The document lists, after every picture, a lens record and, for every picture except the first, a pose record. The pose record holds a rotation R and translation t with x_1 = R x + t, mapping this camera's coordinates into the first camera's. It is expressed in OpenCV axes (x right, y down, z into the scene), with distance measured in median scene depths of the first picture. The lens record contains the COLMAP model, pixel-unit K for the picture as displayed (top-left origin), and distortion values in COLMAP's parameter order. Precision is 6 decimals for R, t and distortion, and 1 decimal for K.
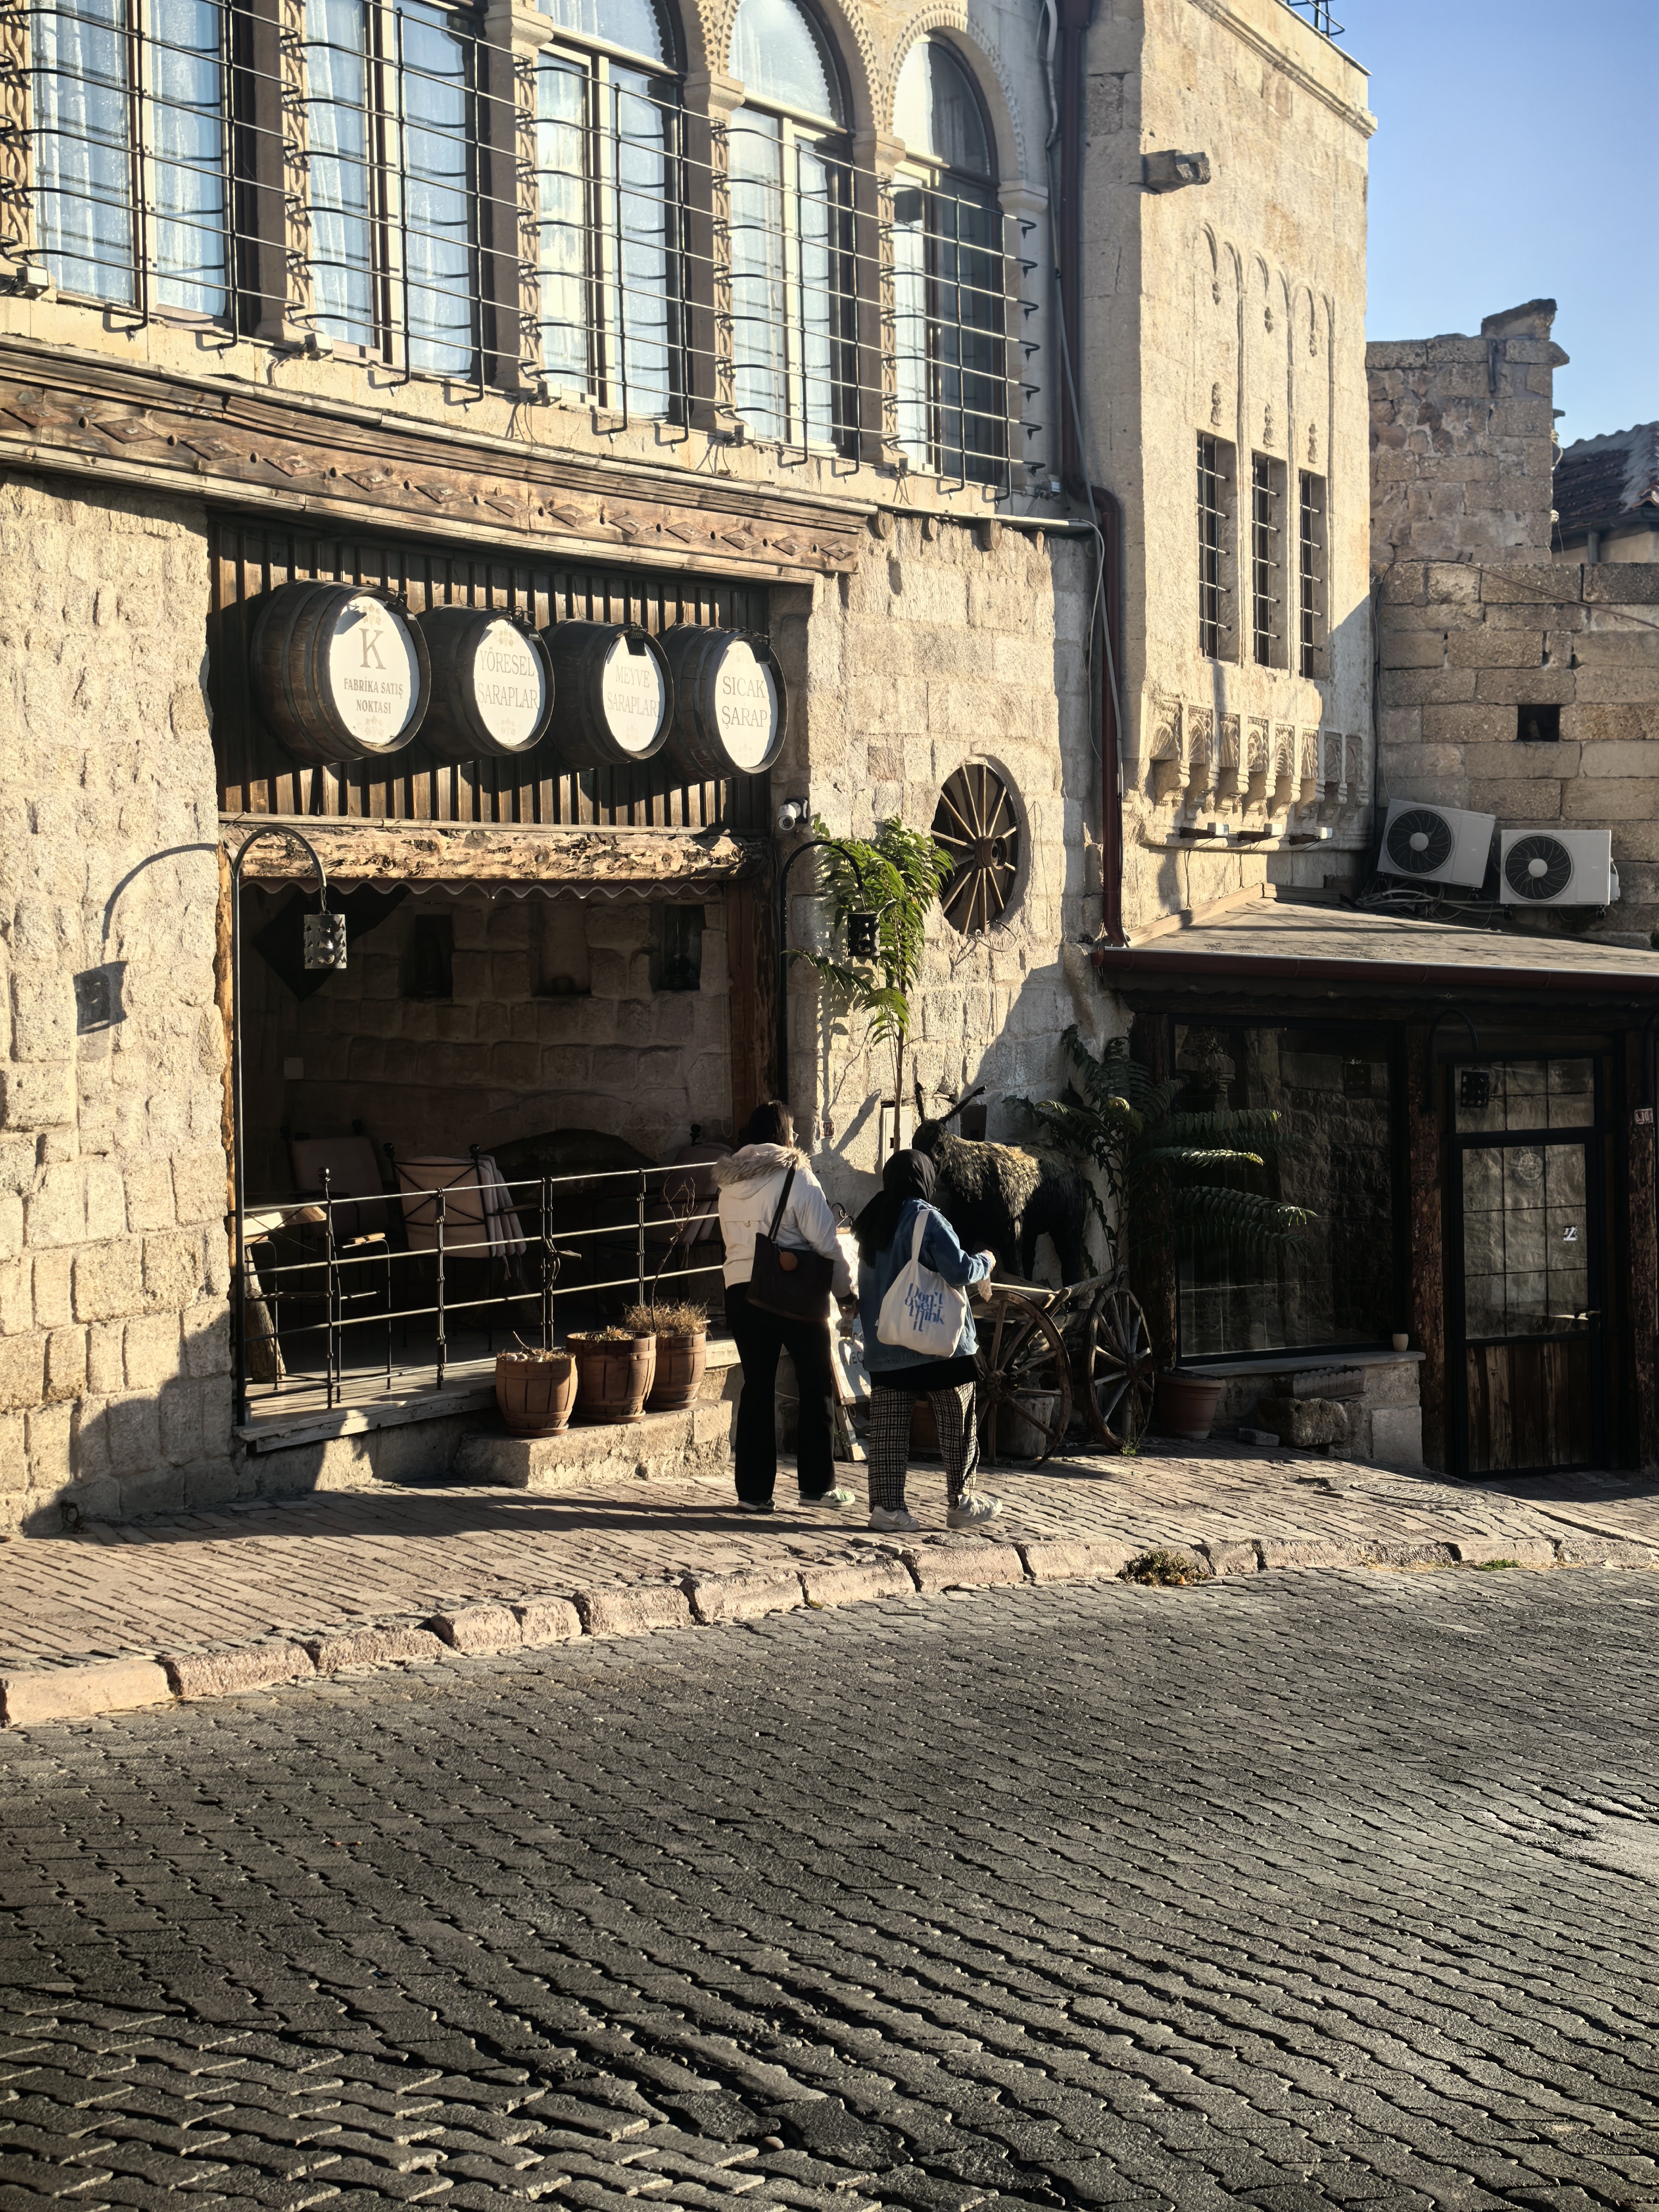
lens RADIAL K [[3469.4, 0, 828.6], [0, 3469.4, 1108.5], [0, 0, 1]] dist [0.057952, 0.000000]
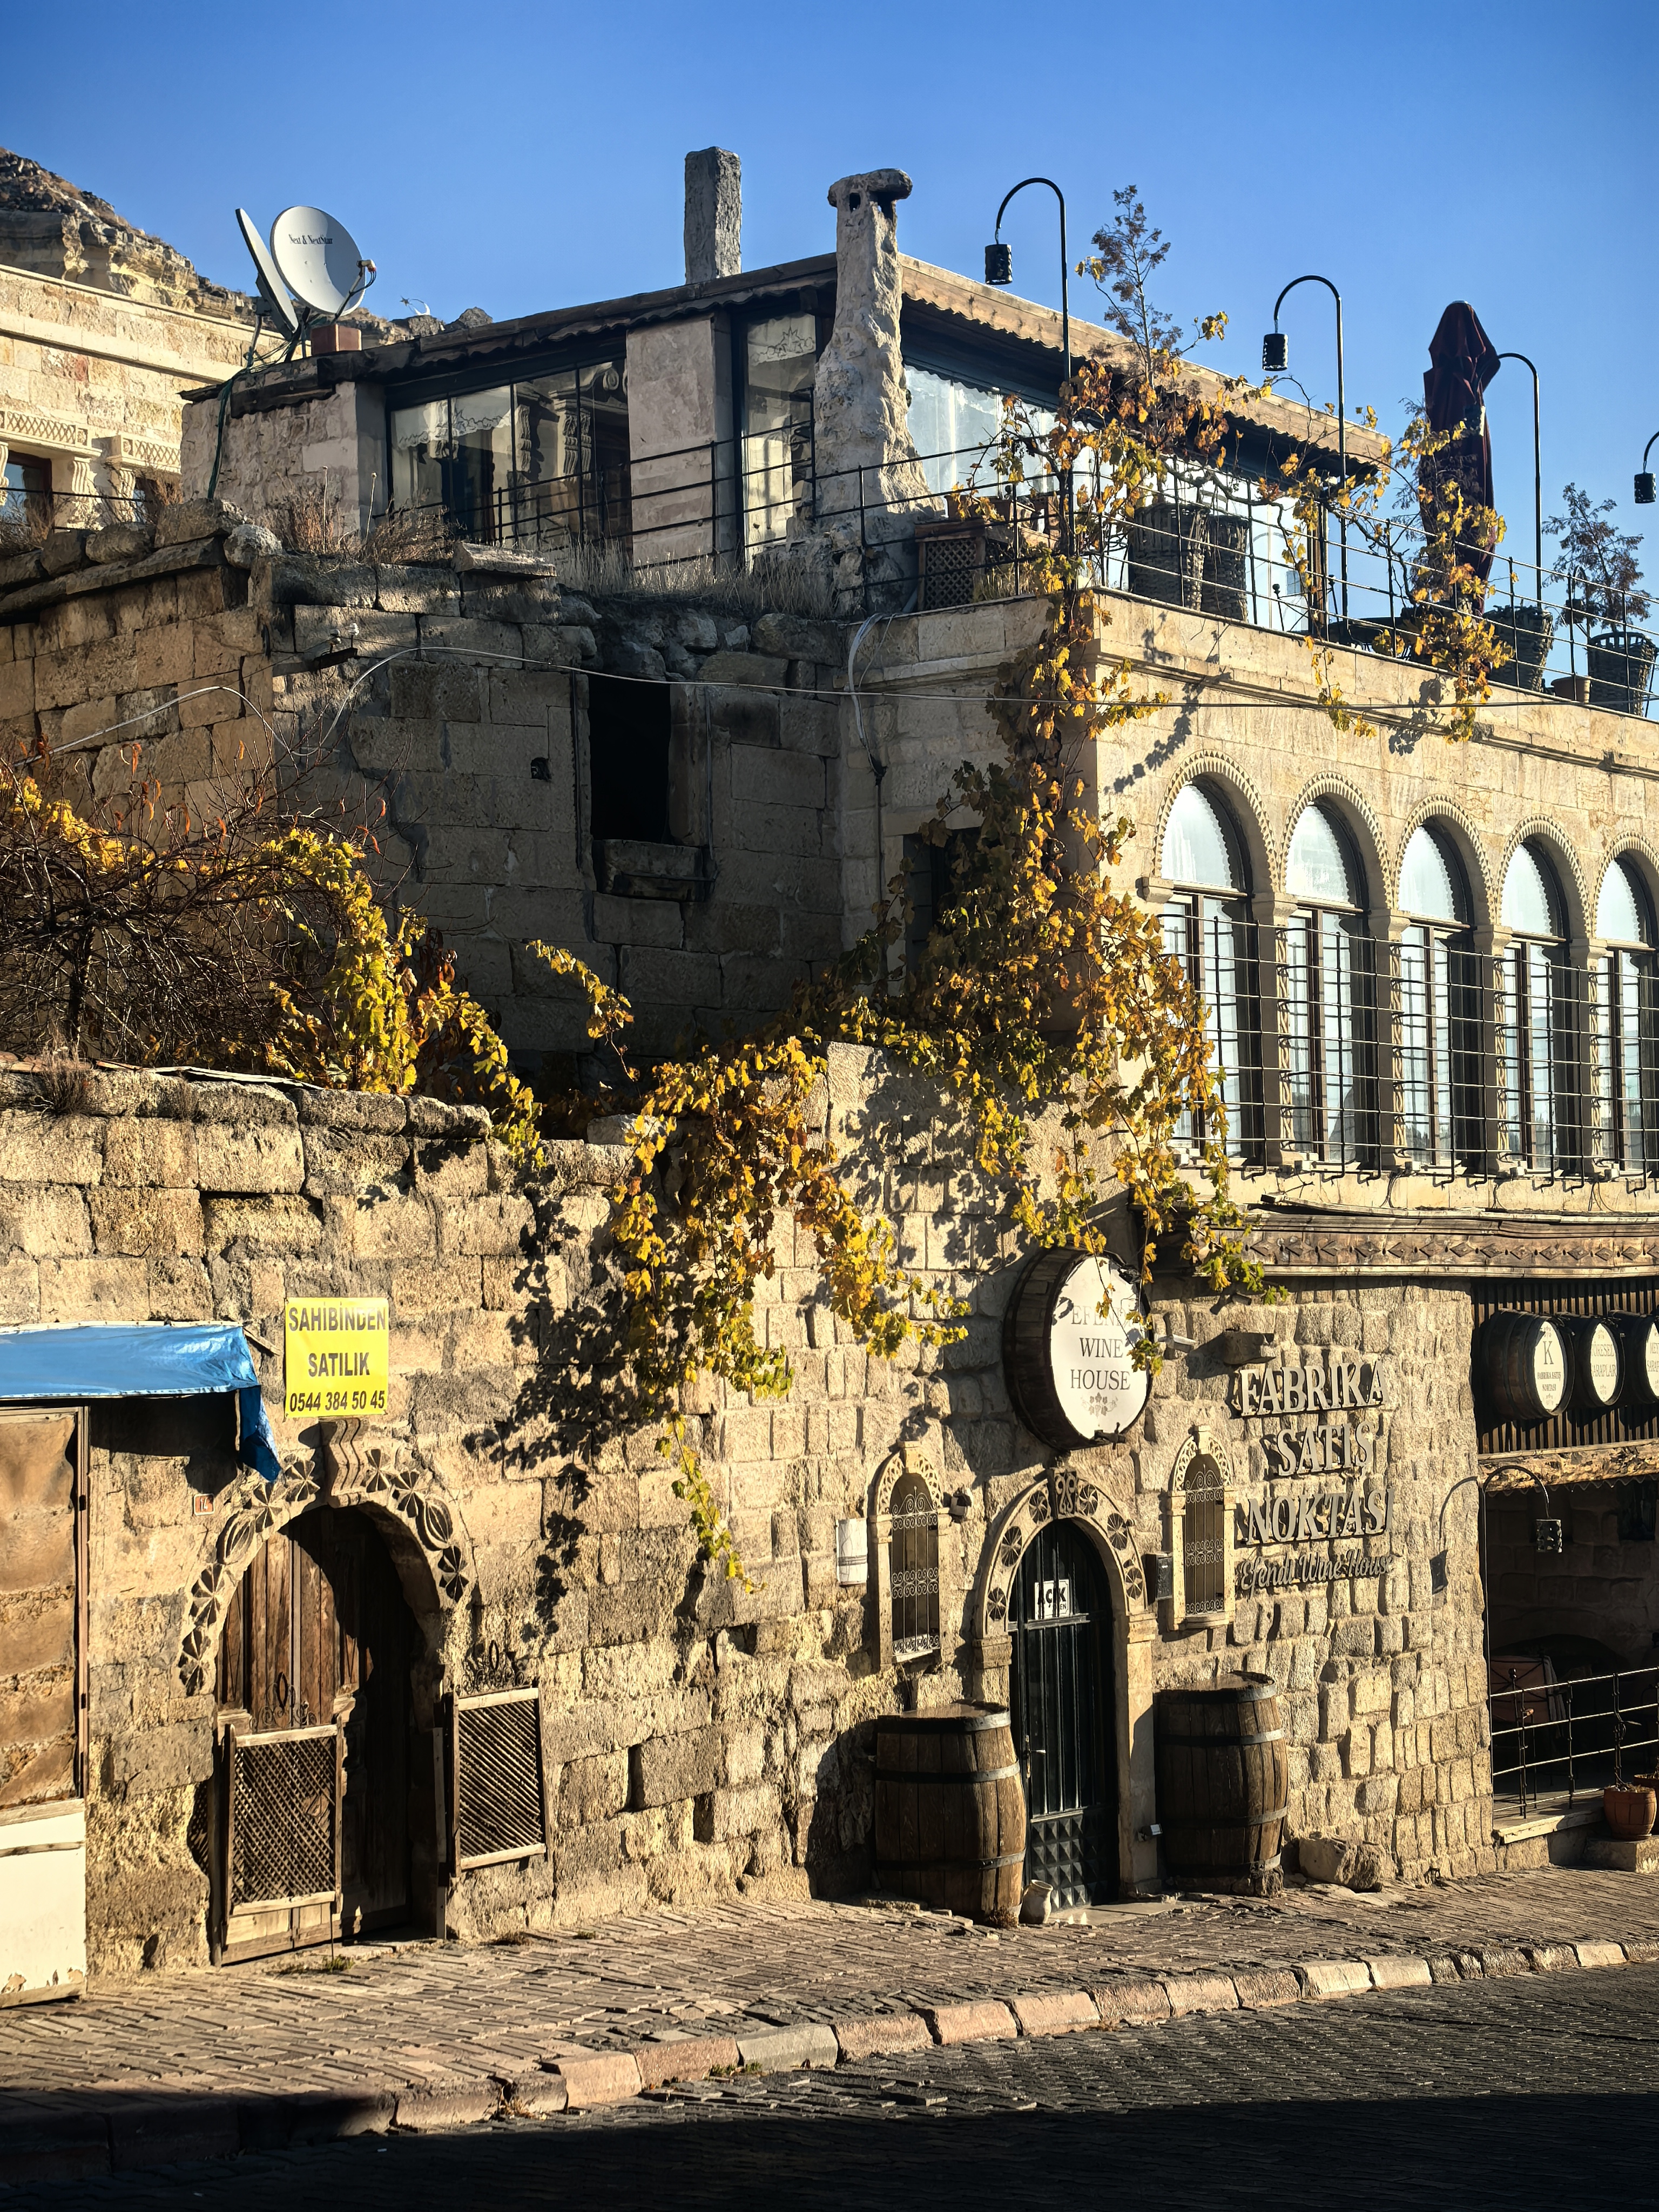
lens RADIAL K [[4222.5, 0, 829.7], [0, 4222.5, 1103.0], [0, 0, 1]] dist [0.072512, 0.000000]
pose [[0.998707, -0.006618, -0.050396, -0.375485], [0.001507, 0.994908, -0.100775, -0.048577], [0.050806, 0.100569, 0.993632, -1.043467]]
